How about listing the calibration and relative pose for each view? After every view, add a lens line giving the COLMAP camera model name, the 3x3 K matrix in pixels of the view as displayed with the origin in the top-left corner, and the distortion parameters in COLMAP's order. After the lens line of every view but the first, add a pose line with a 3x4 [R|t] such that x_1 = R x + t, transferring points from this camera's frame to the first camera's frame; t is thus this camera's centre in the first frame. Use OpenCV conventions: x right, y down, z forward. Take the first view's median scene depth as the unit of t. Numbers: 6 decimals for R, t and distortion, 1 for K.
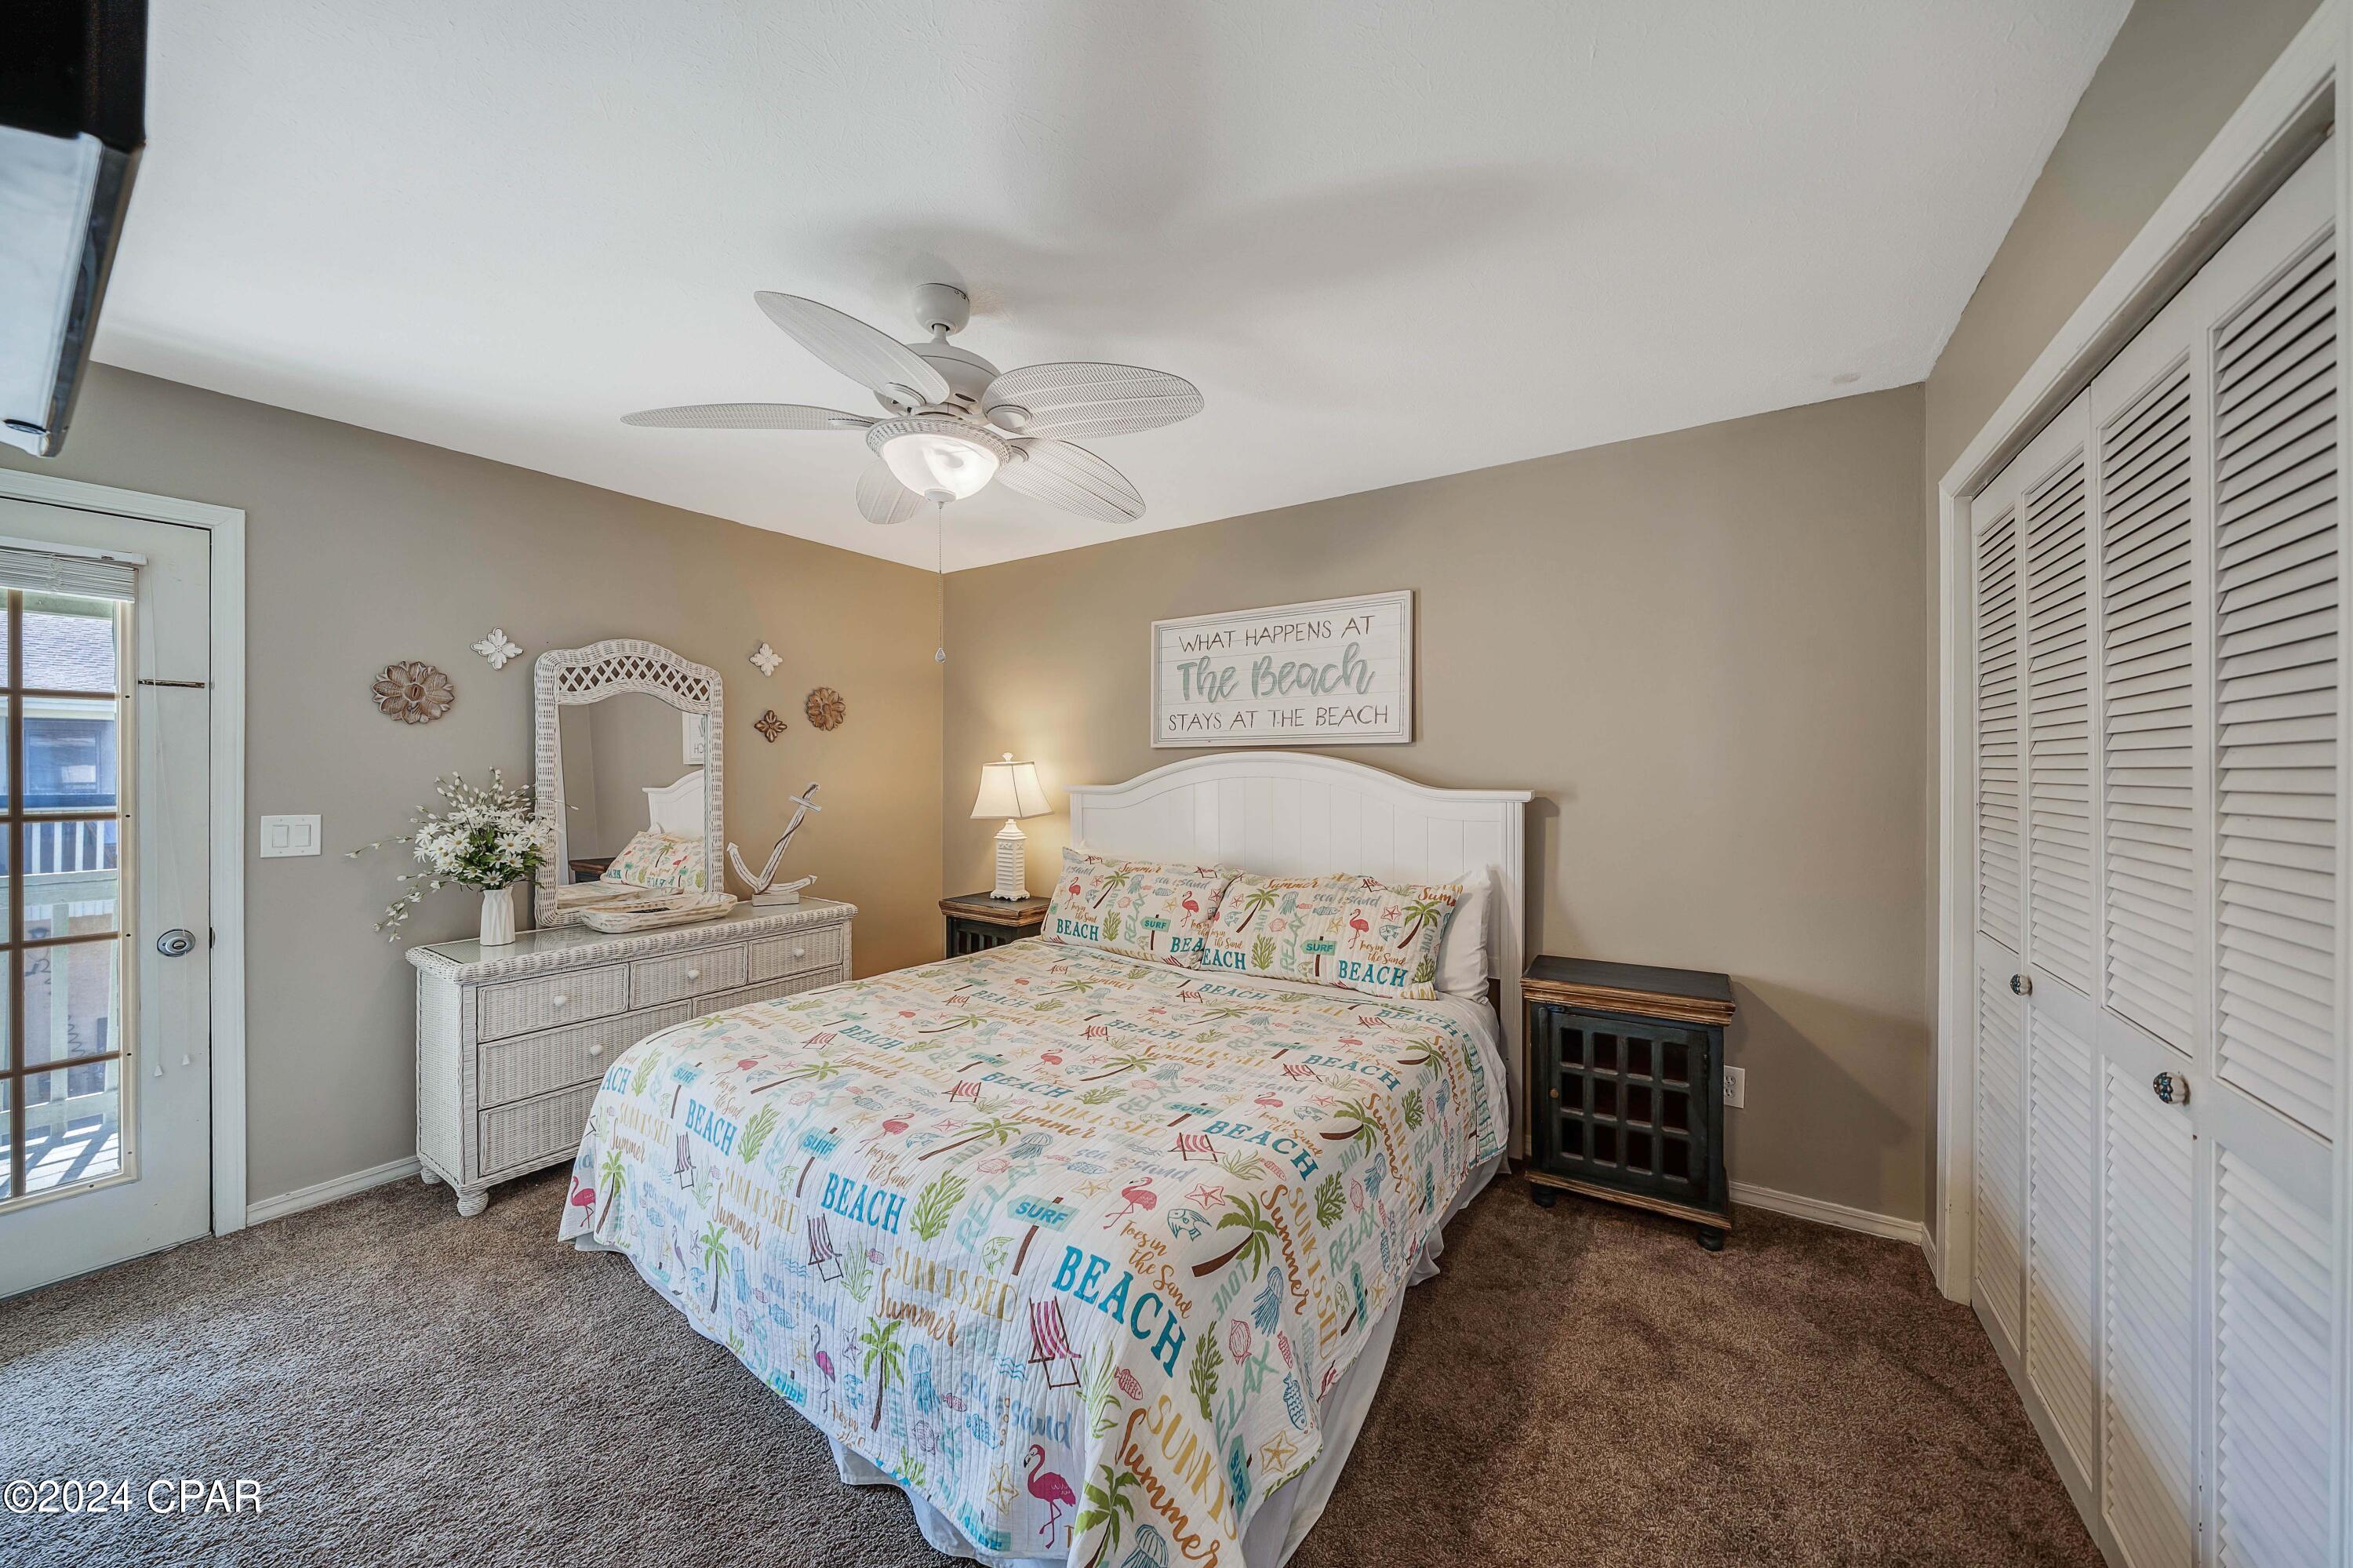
lens RADIAL K [[822.0, 0, 1161.0], [0, 822.0, 777.9], [0, 0, 1]] dist [0.001330, 0.000252]
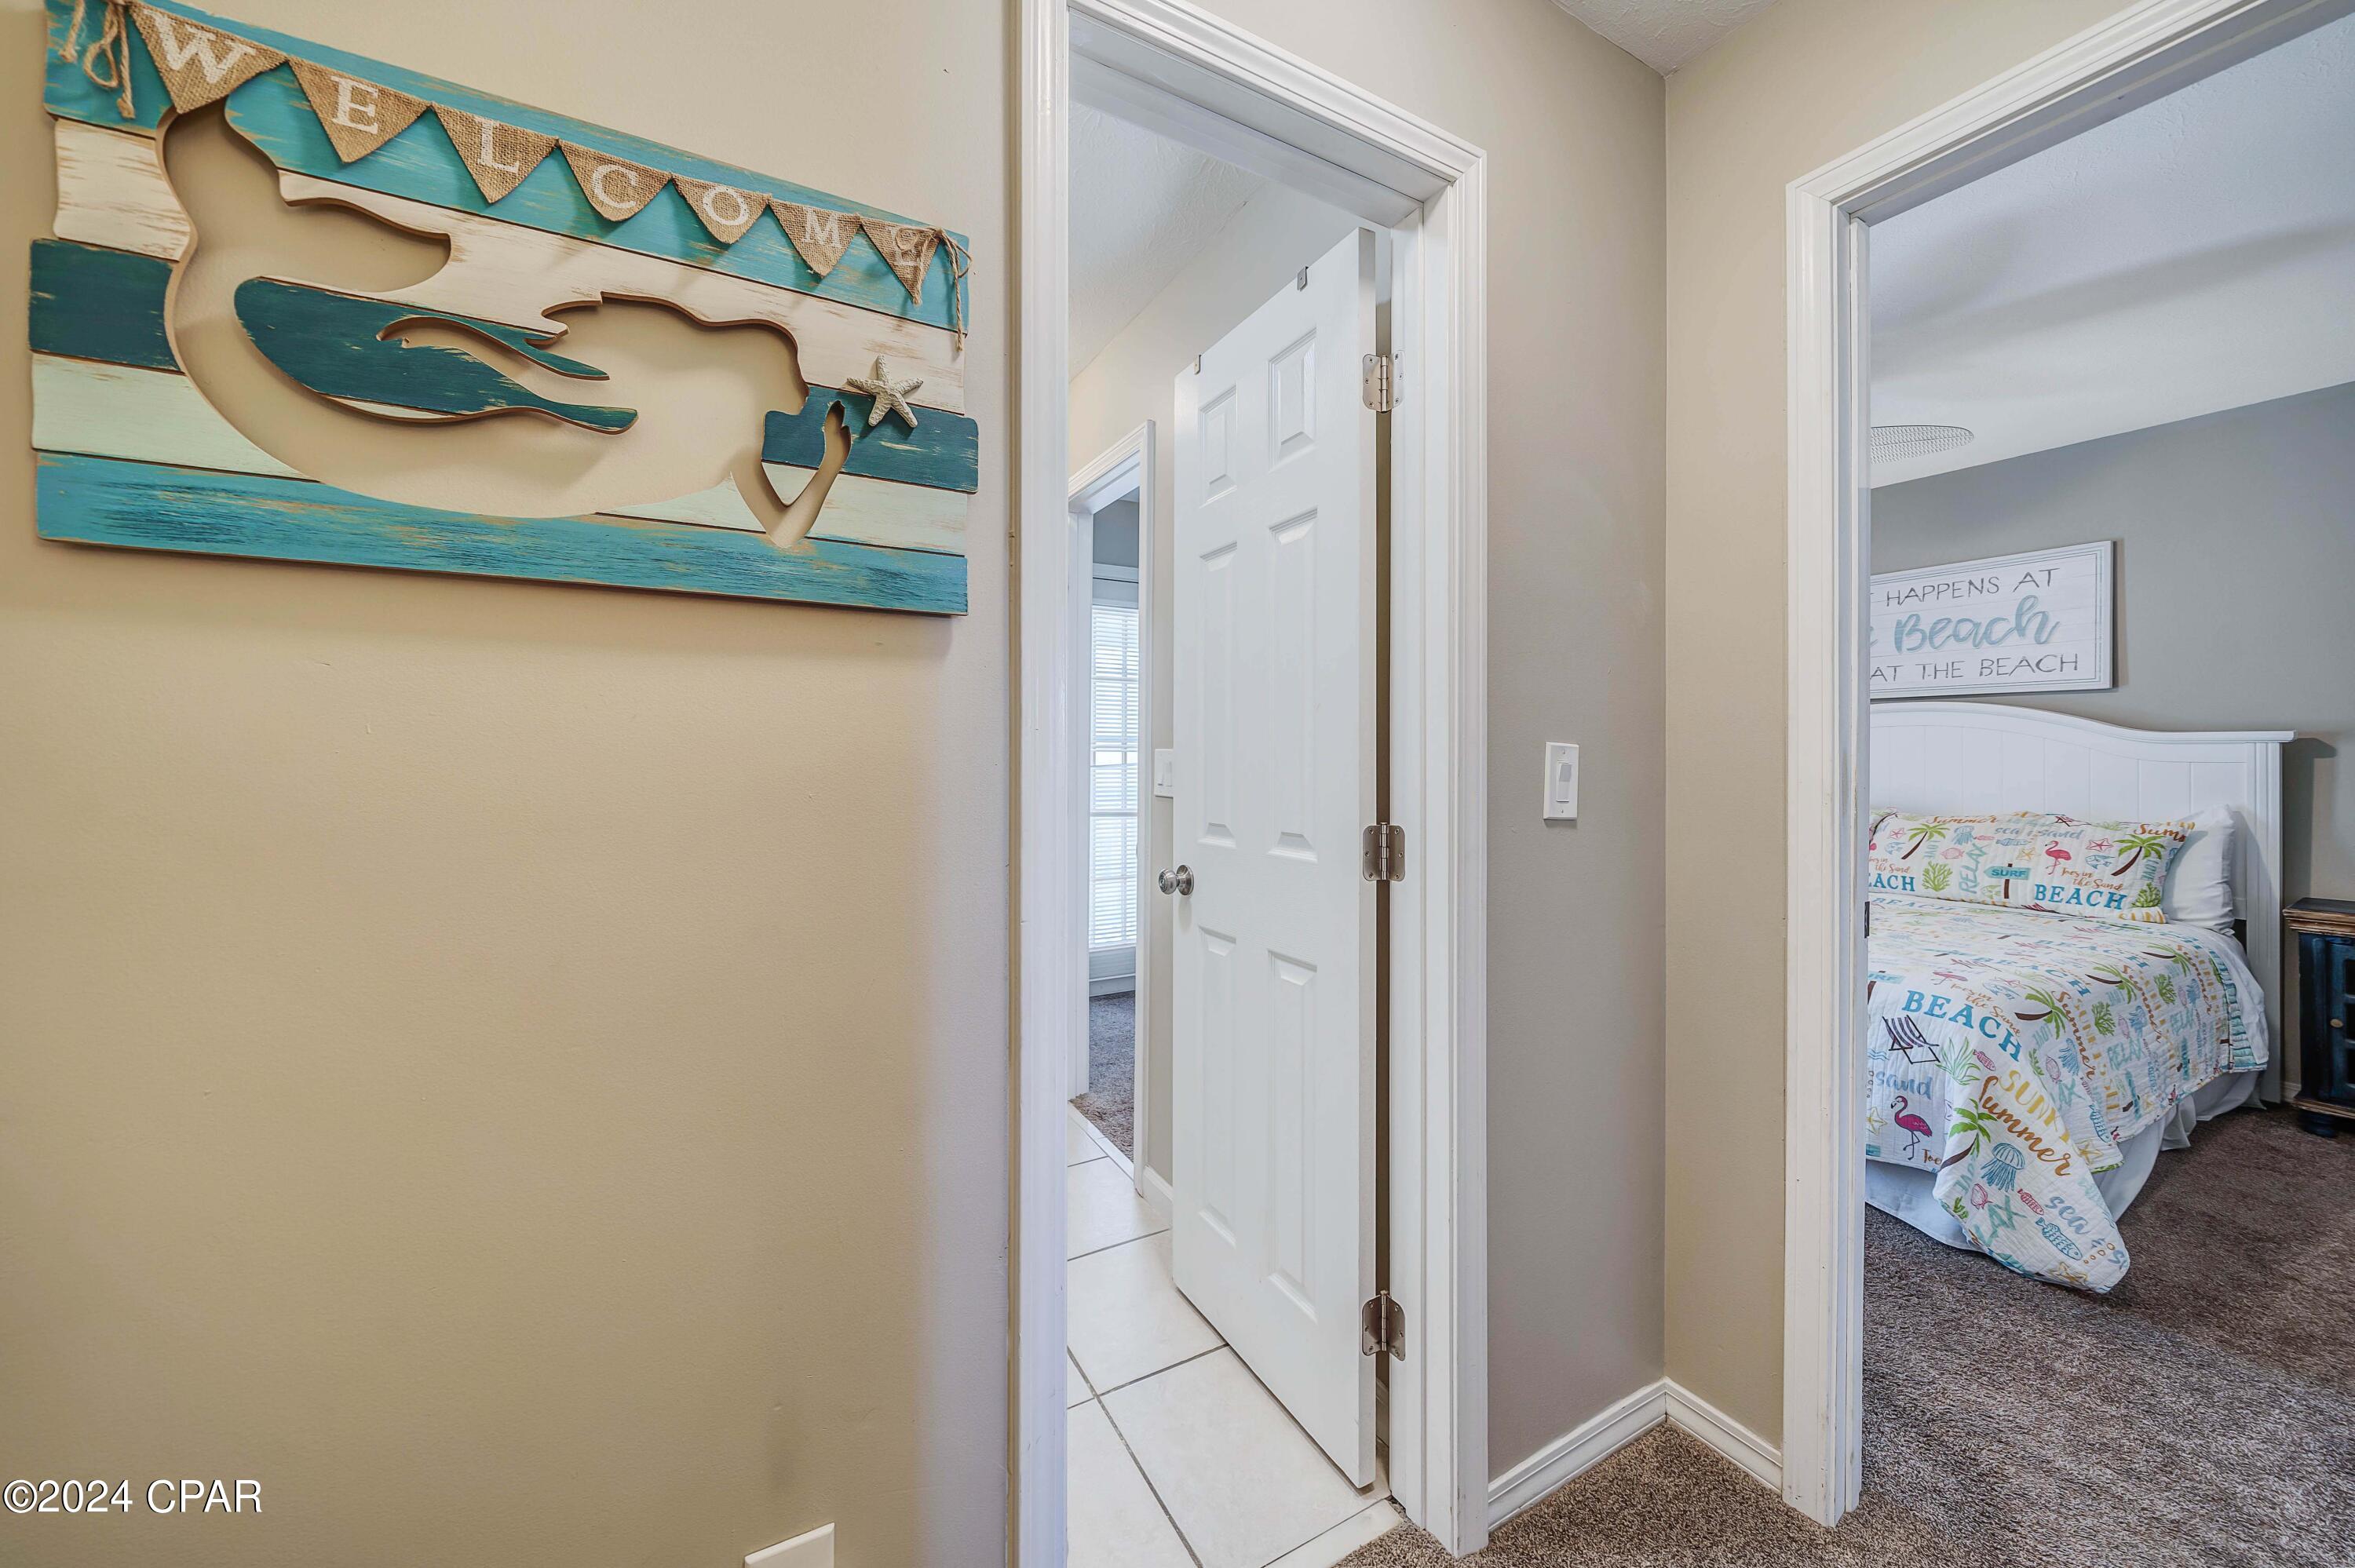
lens RADIAL K [[822.6, 0, 1196.1], [0, 822.6, 747.2], [0, 0, 1]] dist [0.001330, 0.000252]
pose [[0.894763, 0.001838, -0.446537, -0.304922], [-0.006172, 0.999947, -0.008252, 0.054331], [0.446498, 0.010140, 0.894727, -0.509318]]
